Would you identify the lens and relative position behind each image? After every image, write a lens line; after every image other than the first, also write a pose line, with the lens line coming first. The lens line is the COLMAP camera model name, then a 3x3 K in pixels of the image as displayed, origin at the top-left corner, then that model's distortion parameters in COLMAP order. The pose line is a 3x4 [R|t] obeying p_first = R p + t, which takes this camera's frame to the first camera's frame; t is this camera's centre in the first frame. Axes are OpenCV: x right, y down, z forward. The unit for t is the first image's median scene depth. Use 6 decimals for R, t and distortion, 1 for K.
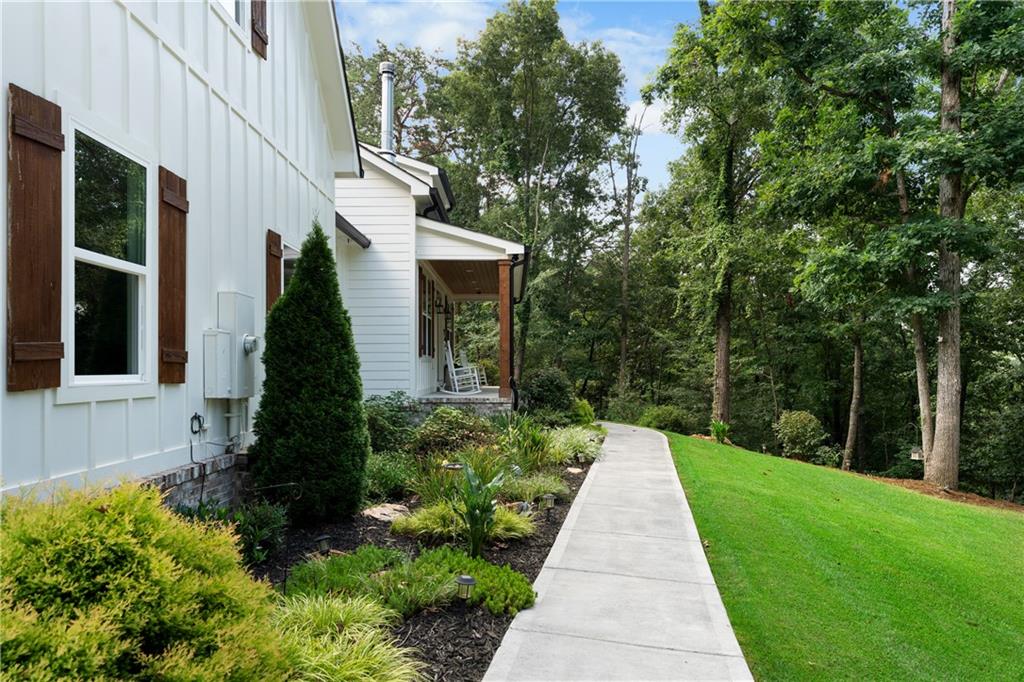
lens RADIAL K [[701.6, 0, 515.2], [0, 701.6, 372.7], [0, 0, 1]] dist [0.004832, -0.003268]
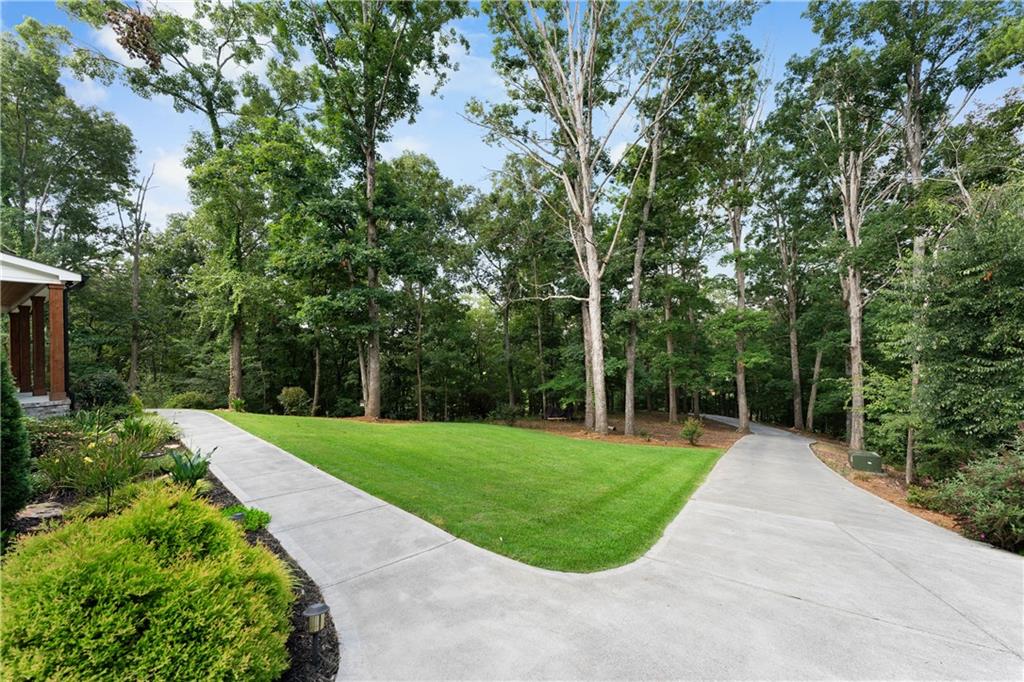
lens RADIAL K [[415.1, 0, 509.2], [0, 415.1, 342.8], [0, 0, 1]] dist [-0.002701, 0.000412]
pose [[0.582707, -0.009183, 0.812631, -0.133157], [0.038417, 0.999130, -0.016257, -0.019999], [-0.811774, 0.040692, 0.582552, -0.029832]]
